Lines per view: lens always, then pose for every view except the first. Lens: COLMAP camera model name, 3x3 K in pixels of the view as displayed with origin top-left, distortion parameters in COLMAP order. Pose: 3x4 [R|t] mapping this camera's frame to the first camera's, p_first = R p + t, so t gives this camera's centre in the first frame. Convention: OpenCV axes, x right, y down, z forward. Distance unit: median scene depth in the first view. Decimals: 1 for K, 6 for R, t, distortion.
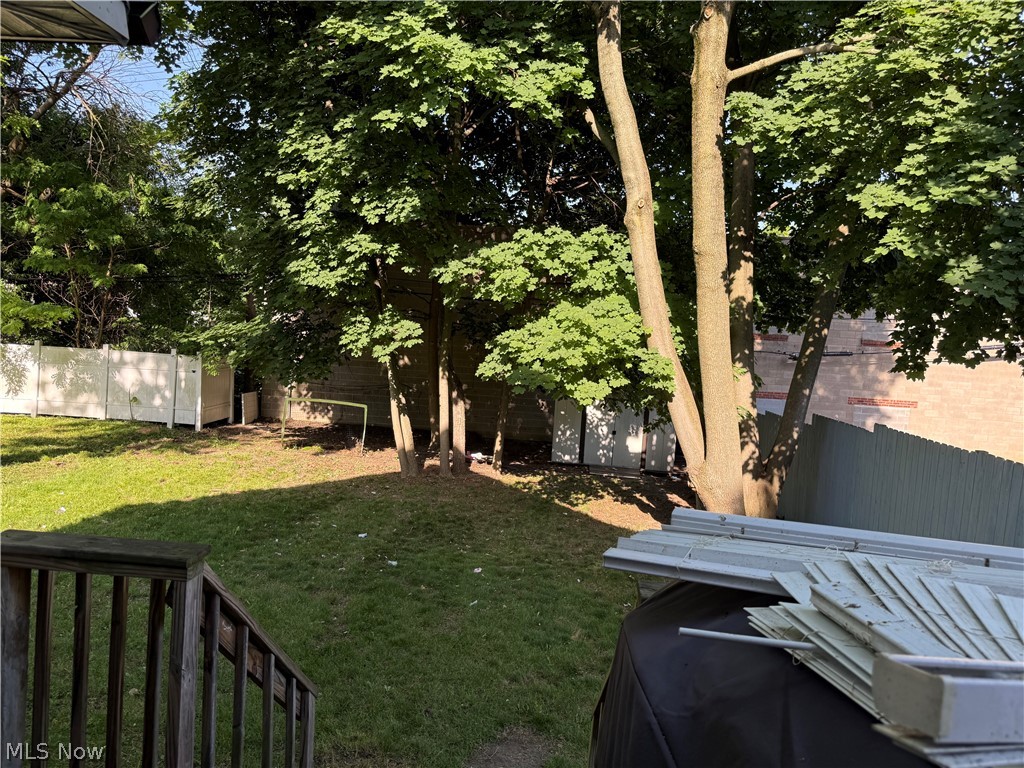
lens RADIAL K [[715.4, 0, 512.0], [0, 715.4, 384.0], [0, 0, 1]] dist [-0.006262, -0.005465]
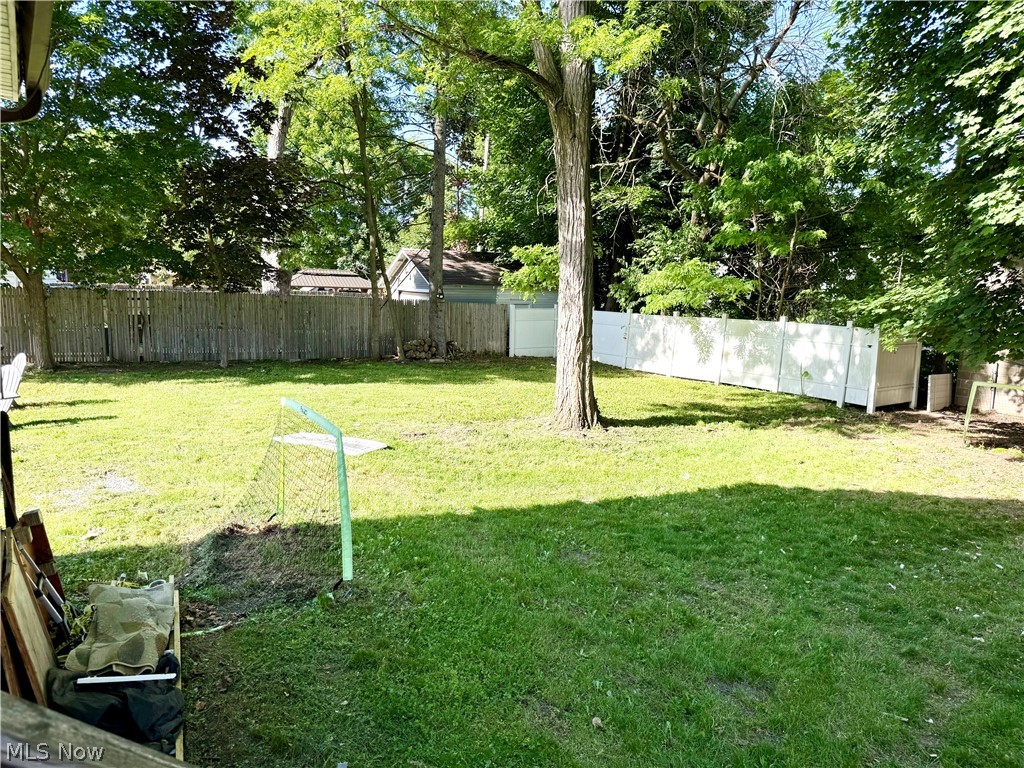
lens RADIAL K [[715.4, 0, 512.0], [0, 715.4, 384.0], [0, 0, 1]] dist [-0.006262, -0.005465]
pose [[0.591977, 0.068433, -0.803044, 0.007425], [-0.047195, 0.997622, 0.050223, 0.006068], [0.804572, 0.008169, 0.593799, 0.123155]]
